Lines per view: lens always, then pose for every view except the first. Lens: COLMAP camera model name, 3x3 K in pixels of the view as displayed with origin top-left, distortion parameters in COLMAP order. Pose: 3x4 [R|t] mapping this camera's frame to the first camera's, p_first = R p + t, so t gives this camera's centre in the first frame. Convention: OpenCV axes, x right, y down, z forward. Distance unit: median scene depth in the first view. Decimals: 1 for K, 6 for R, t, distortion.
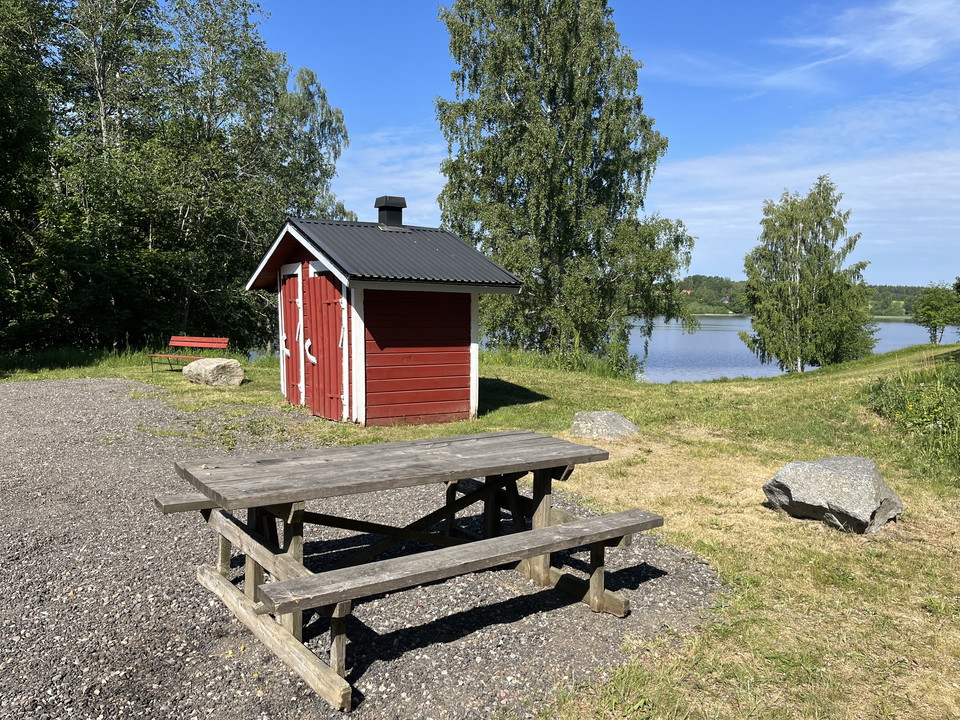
lens RADIAL K [[730.1, 0, 480.0], [0, 730.1, 360.0], [0, 0, 1]] dist [0.046727, -0.067045]
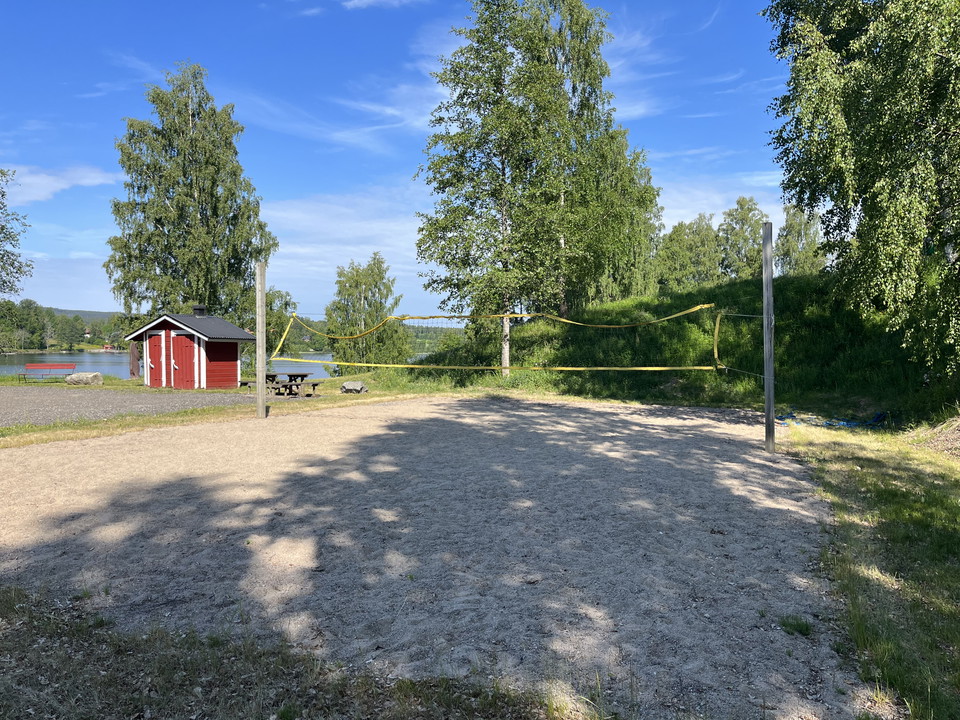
lens RADIAL K [[730.1, 0, 480.0], [0, 730.1, 360.0], [0, 0, 1]] dist [0.046727, -0.067045]
pose [[0.849165, -0.014644, 0.527925, -0.071162], [0.042289, 0.998291, -0.040332, 0.012641], [-0.526432, 0.056574, 0.848333, -0.185078]]
